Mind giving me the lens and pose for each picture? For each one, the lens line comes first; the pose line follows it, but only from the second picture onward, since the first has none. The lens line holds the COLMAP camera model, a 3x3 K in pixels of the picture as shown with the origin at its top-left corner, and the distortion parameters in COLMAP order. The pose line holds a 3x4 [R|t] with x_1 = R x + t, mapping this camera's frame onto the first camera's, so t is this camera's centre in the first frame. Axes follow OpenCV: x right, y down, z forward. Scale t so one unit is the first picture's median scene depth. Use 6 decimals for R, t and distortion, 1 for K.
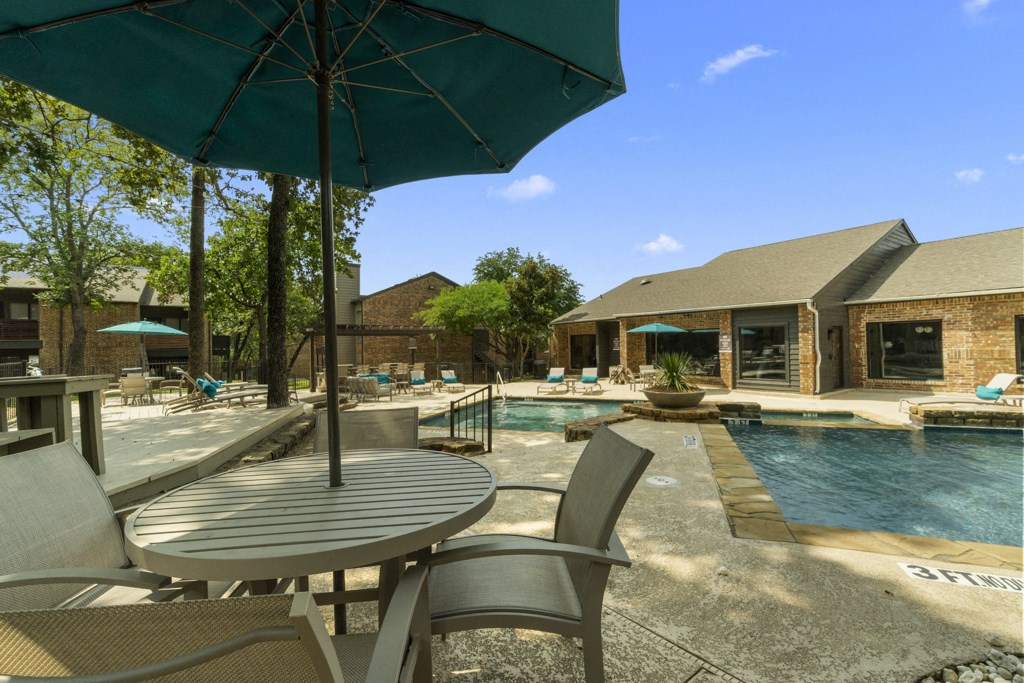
lens RADIAL K [[451.0, 0, 510.4], [0, 451.0, 345.4], [0, 0, 1]] dist [-0.003942, -0.000125]
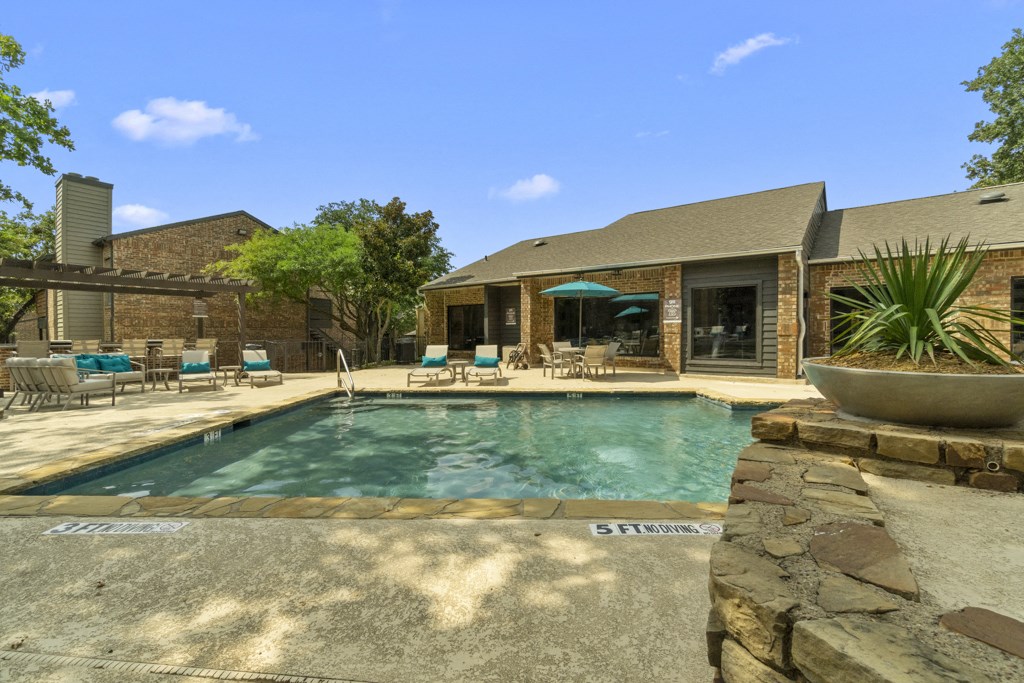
lens RADIAL K [[451.0, 0, 508.9], [0, 451.0, 333.7], [0, 0, 1]] dist [-0.003942, -0.000125]
pose [[0.950900, 0.013609, 0.309198, -0.000030], [-0.012443, 0.999906, -0.005743, 0.035726], [-0.309247, 0.001614, 0.950980, 0.342718]]
